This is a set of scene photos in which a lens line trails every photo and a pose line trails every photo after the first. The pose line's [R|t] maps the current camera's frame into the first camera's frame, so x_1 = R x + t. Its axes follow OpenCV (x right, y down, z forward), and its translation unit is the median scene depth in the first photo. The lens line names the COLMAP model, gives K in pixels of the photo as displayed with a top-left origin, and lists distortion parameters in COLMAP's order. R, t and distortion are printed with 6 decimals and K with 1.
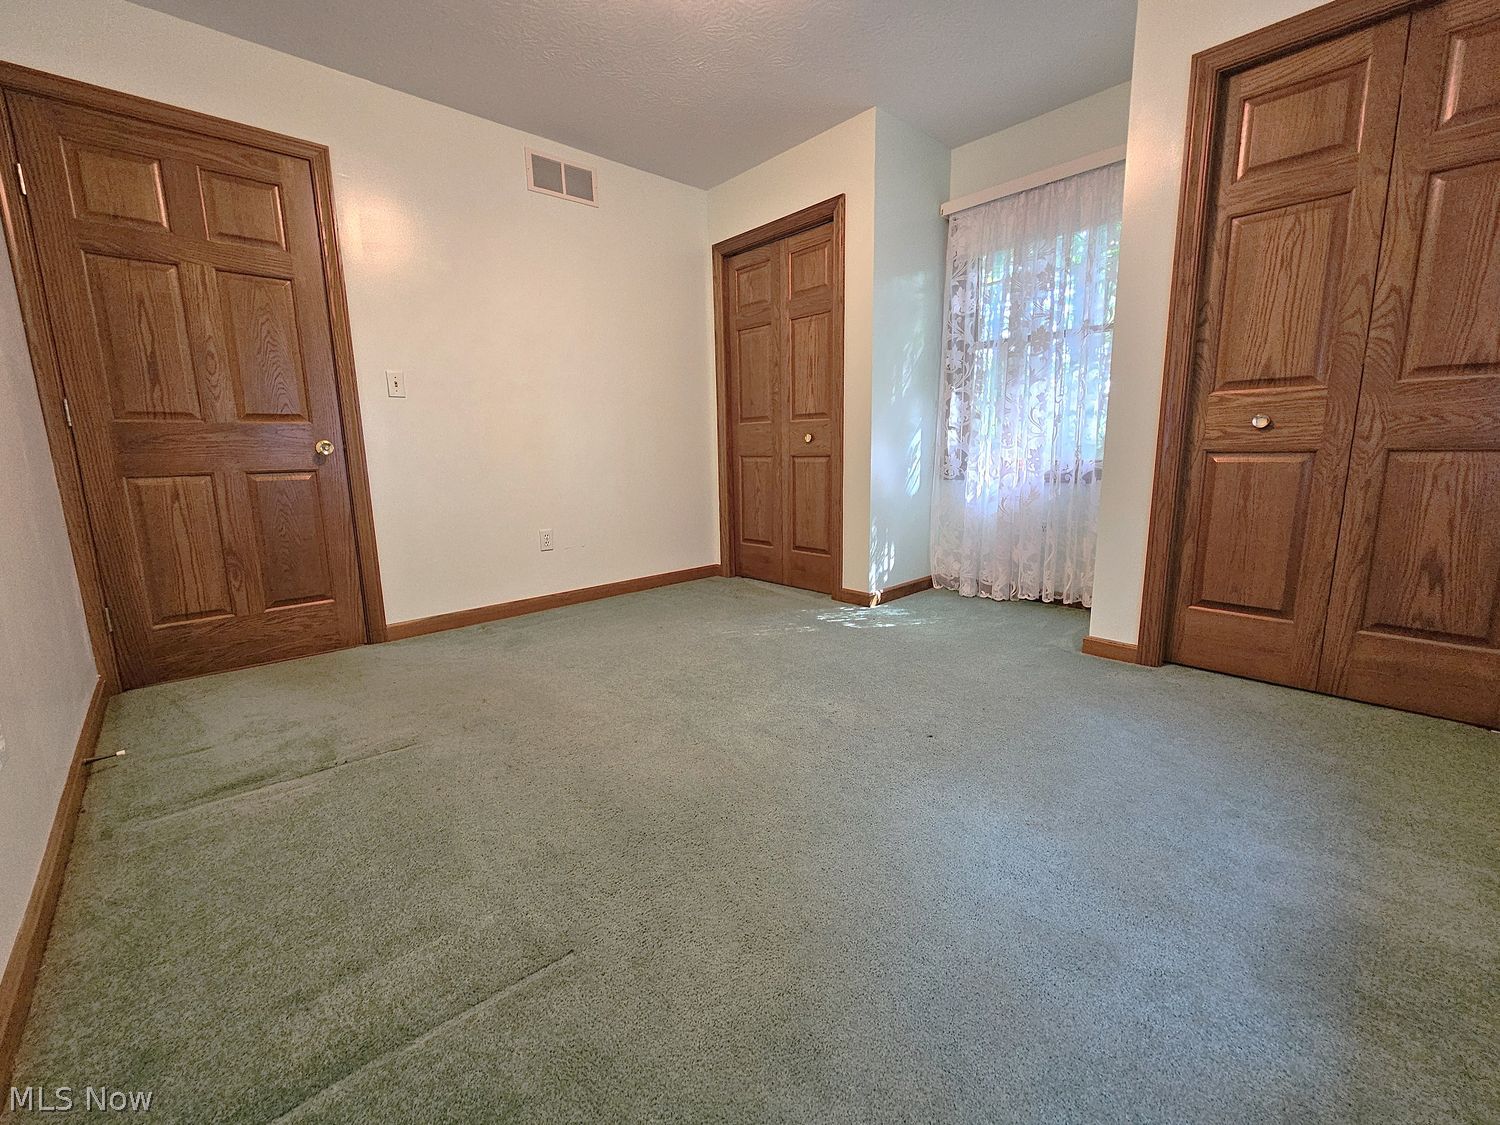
lens RADIAL K [[628.5, 0, 745.6], [0, 628.5, 555.2], [0, 0, 1]] dist [-0.000920, -0.000744]
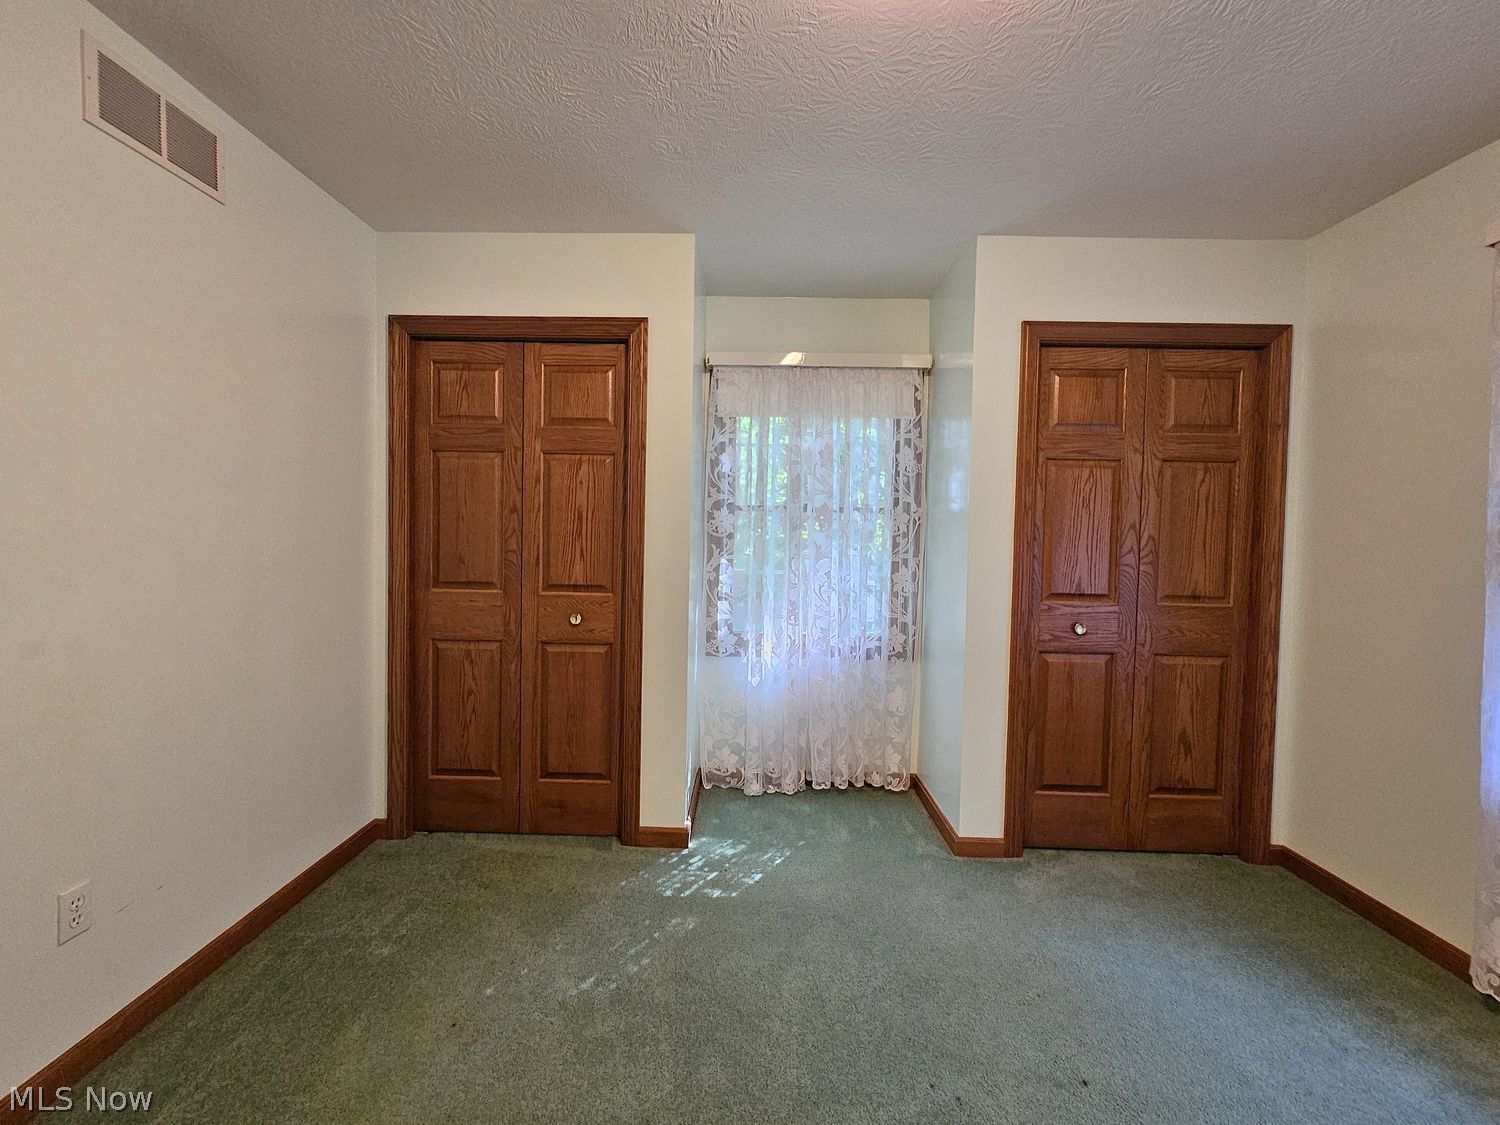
lens RADIAL K [[671.4, 0, 742.3], [0, 671.4, 552.8], [0, 0, 1]] dist [-0.000478, -0.000006]
pose [[0.690985, 0.013931, 0.722734, -0.363332], [0.087951, 0.990766, -0.103185, -0.187903], [-0.717498, 0.134865, 0.683380, 0.381605]]
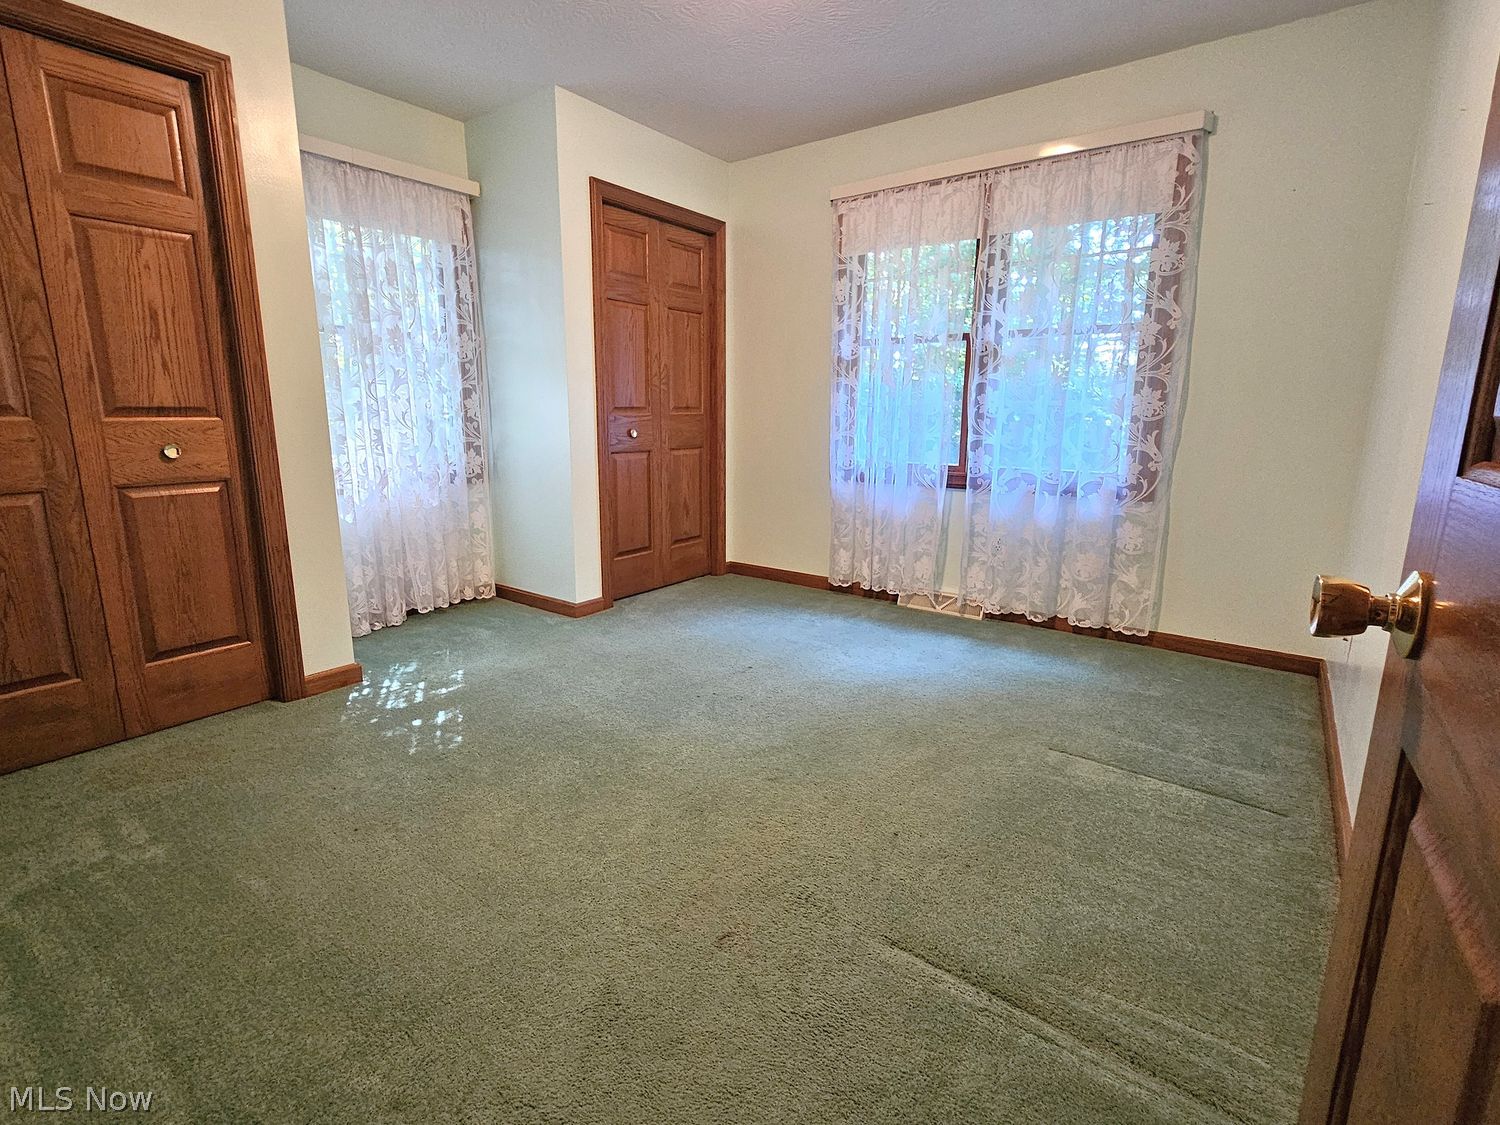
lens RADIAL K [[709.8, 0, 736.7], [0, 709.8, 547.5], [0, 0, 1]] dist [0.001155, 0.000213]
pose [[-0.179434, -0.169561, 0.969047, -0.689622], [0.166011, 0.965689, 0.199713, -0.167221], [-0.969662, 0.196708, -0.145128, 0.712326]]
